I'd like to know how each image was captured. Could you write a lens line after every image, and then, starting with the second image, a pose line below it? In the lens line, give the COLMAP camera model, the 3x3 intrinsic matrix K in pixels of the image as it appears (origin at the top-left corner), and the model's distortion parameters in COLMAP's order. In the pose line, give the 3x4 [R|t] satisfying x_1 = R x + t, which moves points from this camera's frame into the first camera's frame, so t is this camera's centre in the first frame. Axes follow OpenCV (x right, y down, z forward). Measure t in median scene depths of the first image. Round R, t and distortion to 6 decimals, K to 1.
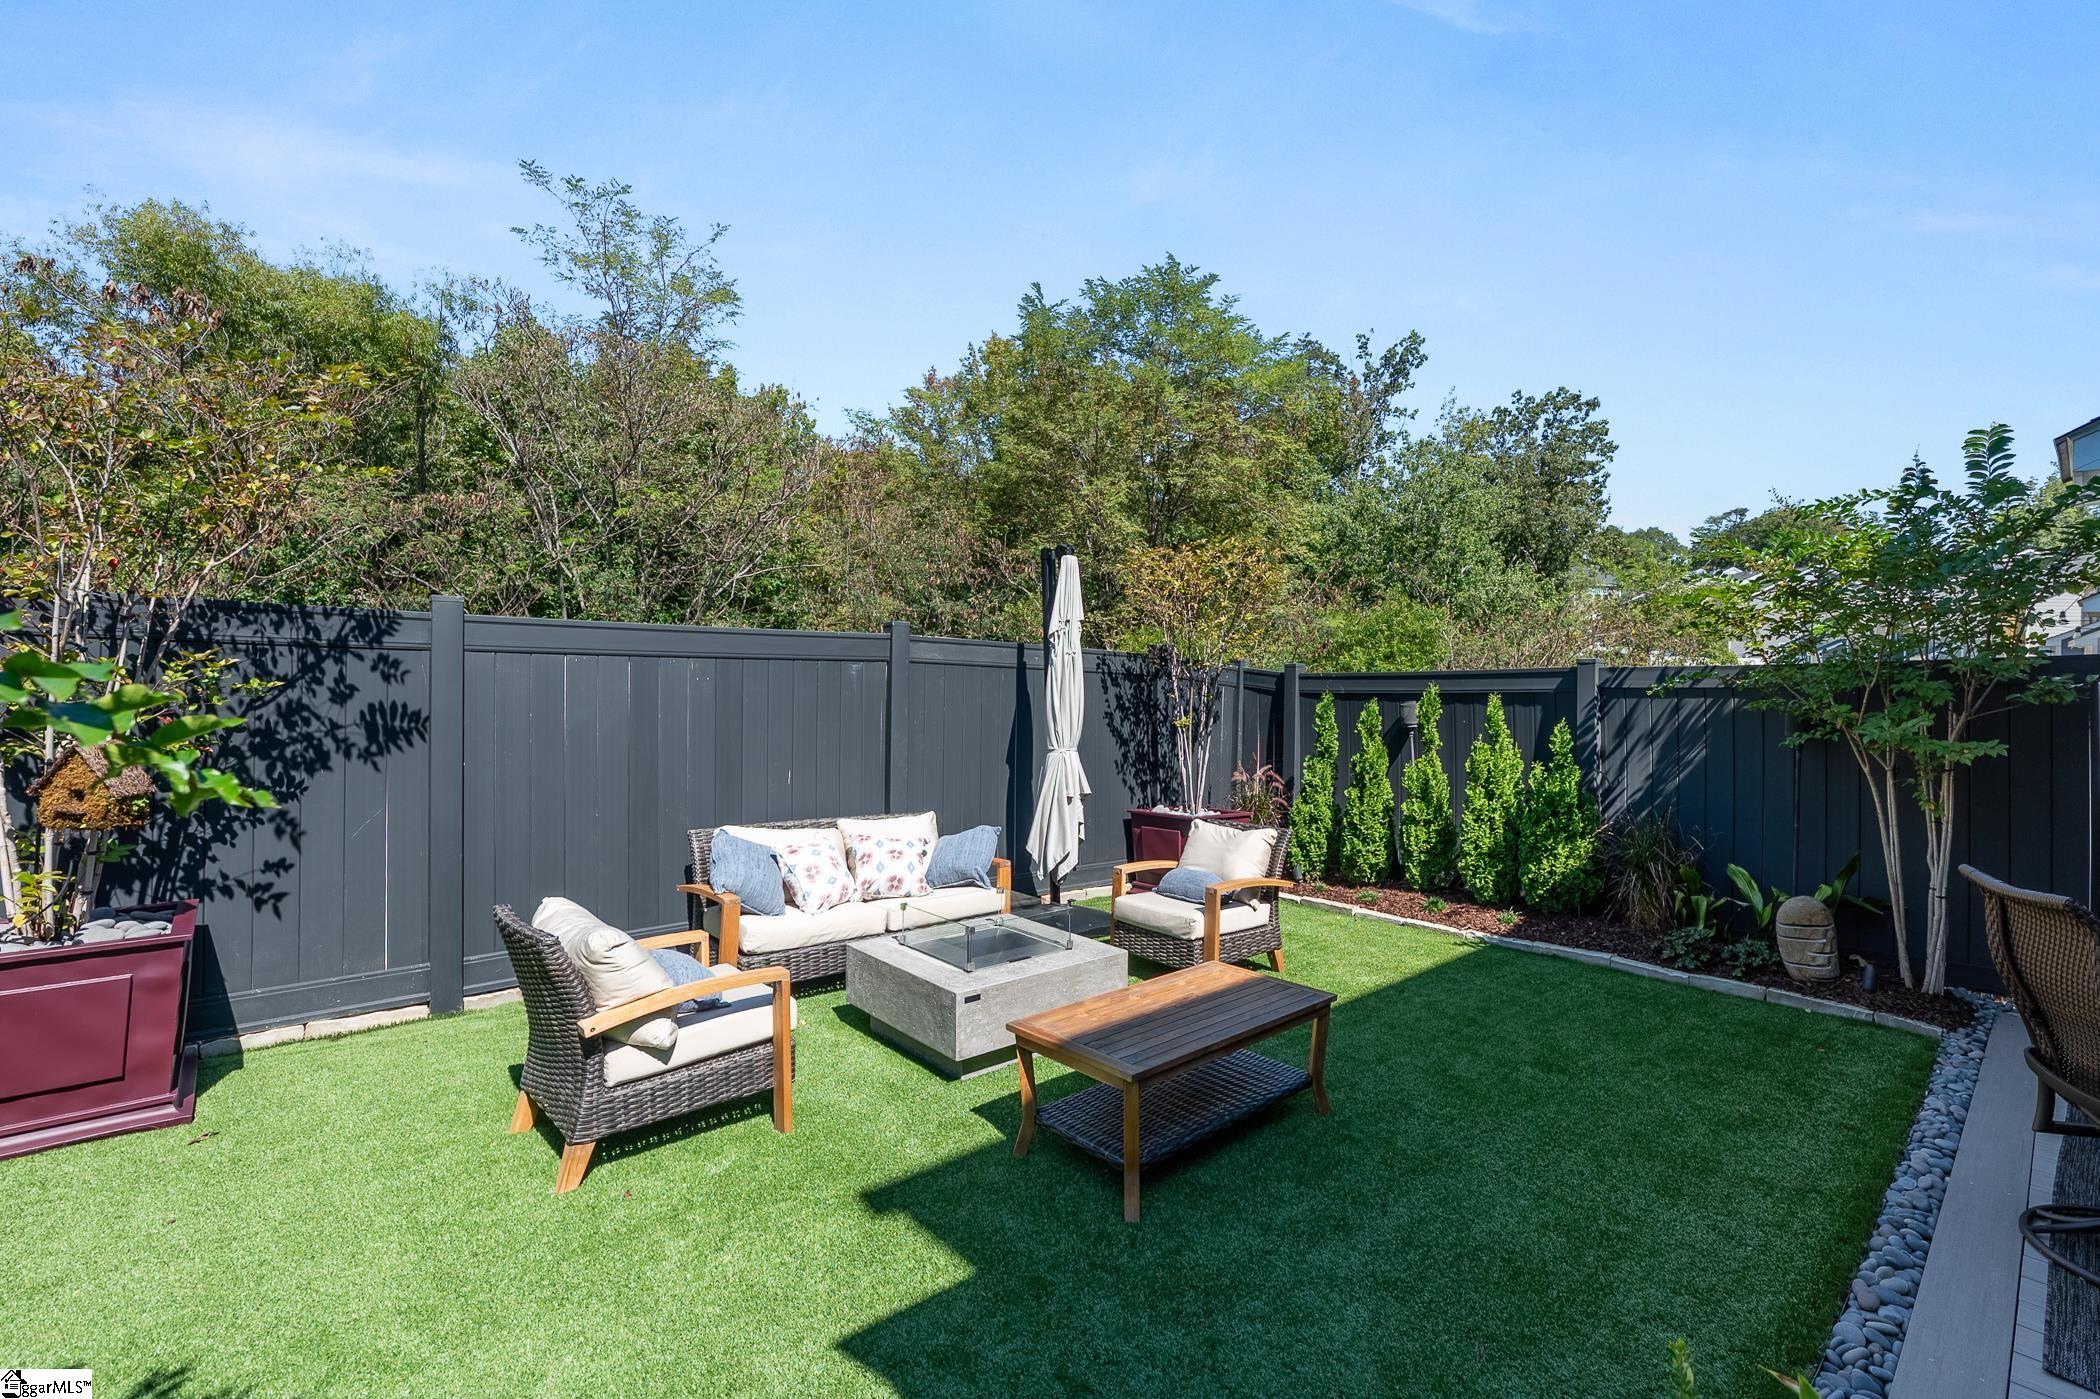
lens RADIAL K [[960.5, 0, 1050.0], [0, 960.5, 699.5], [0, 0, 1]] dist [-0.021771, -0.000033]
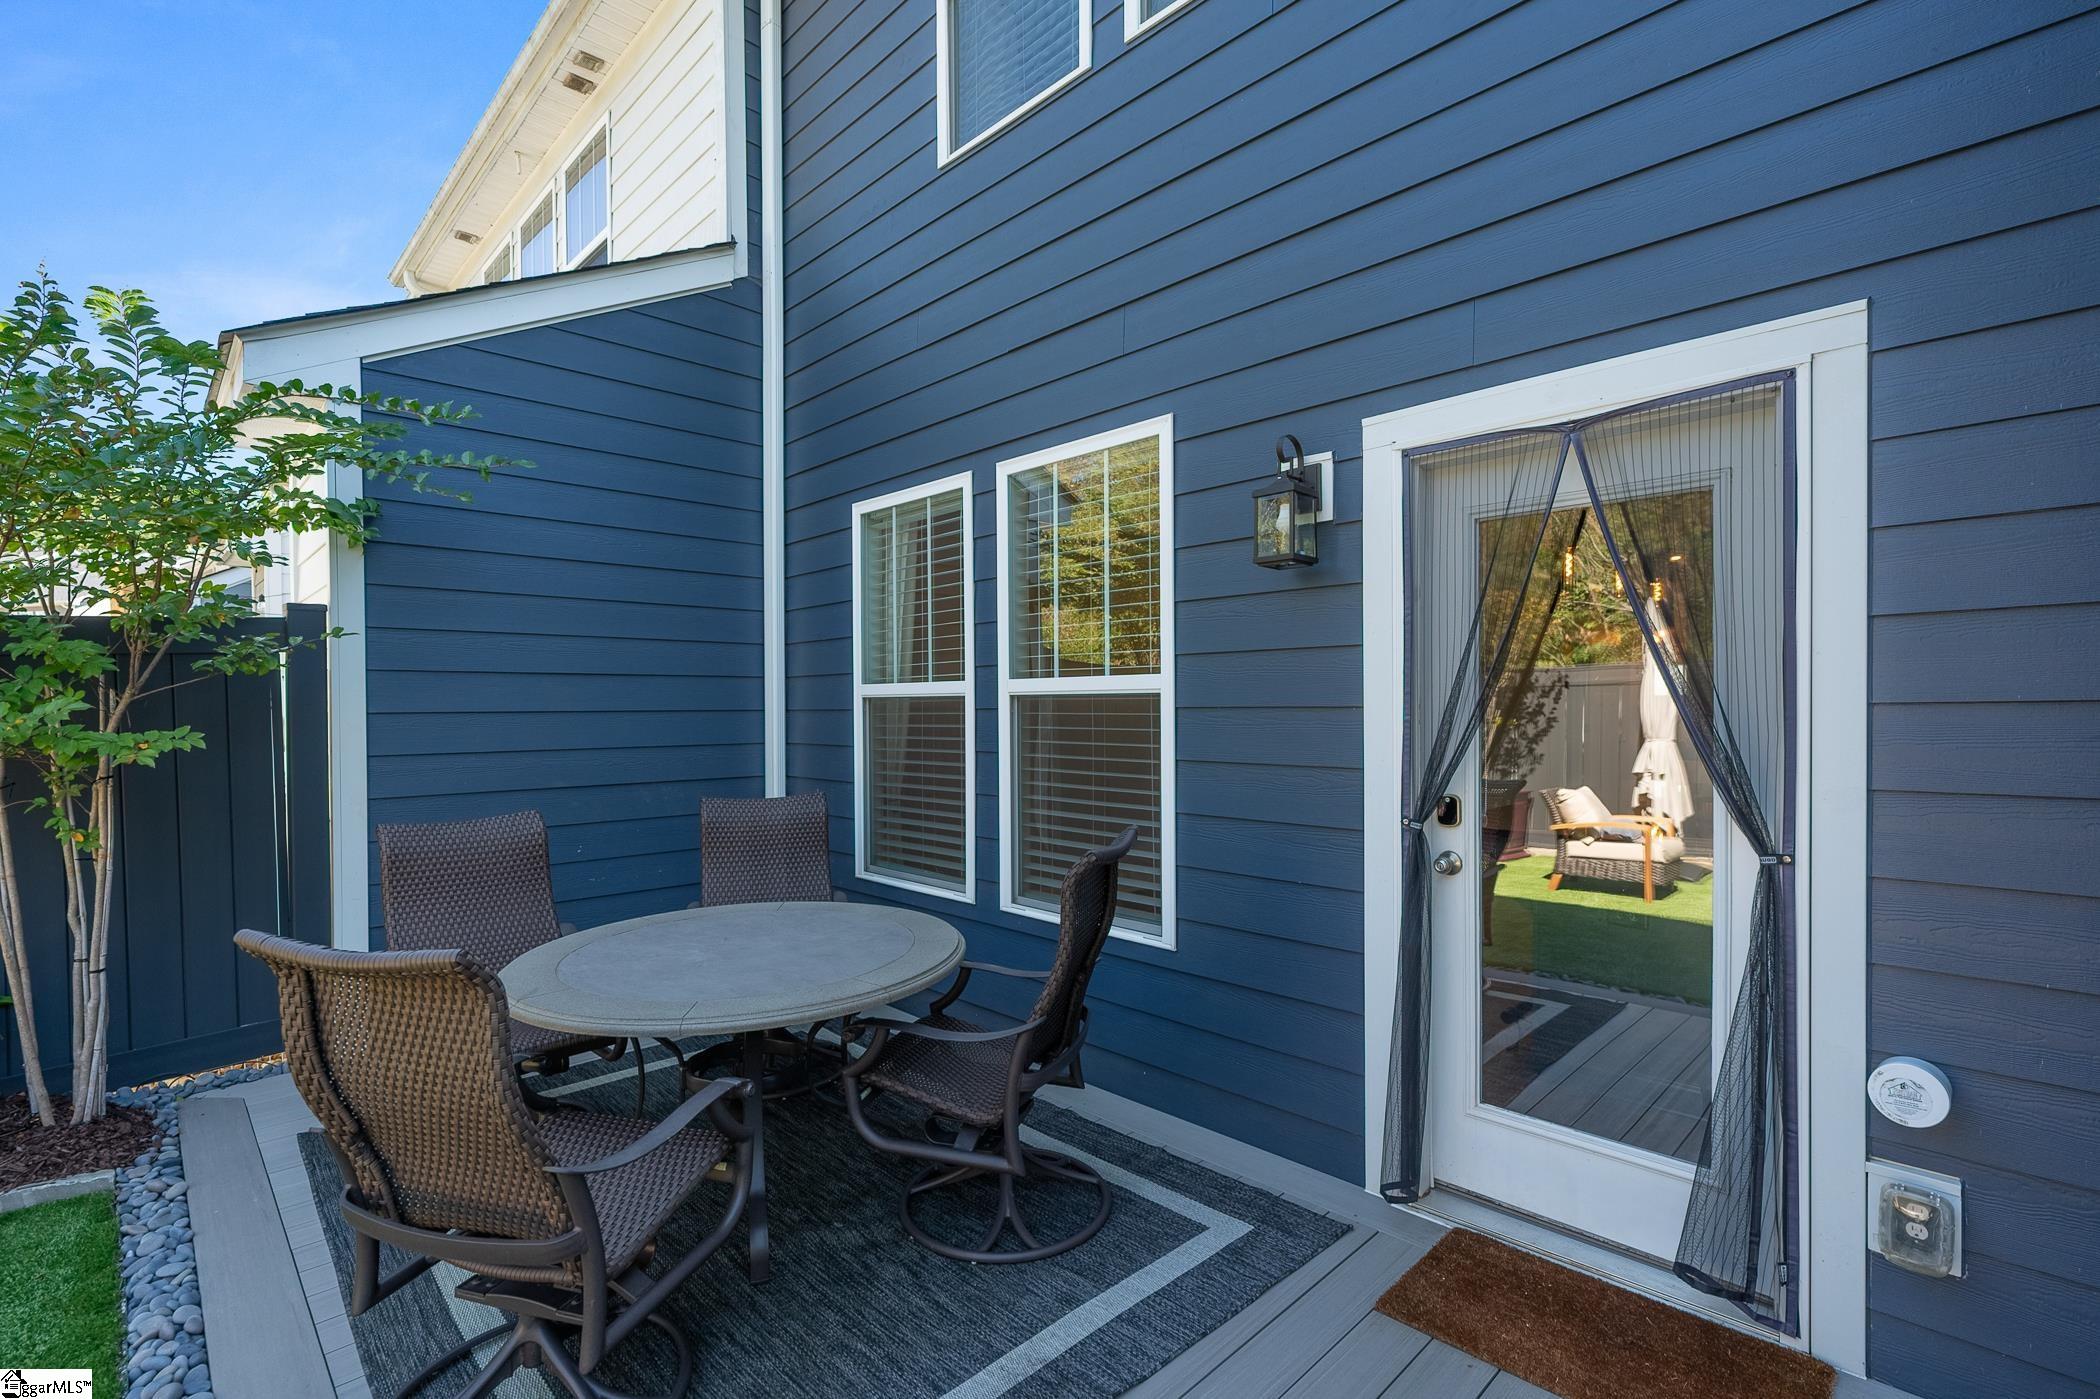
lens RADIAL K [[946.1, 0, 1050.0], [0, 946.1, 699.5], [0, 0, 1]] dist [-0.008564, -0.000013]
pose [[-0.050360, -0.015682, 0.998608, 0.259314], [0.023462, 0.999582, 0.016880, 0.023687], [-0.998456, 0.024279, -0.049971, 0.359743]]
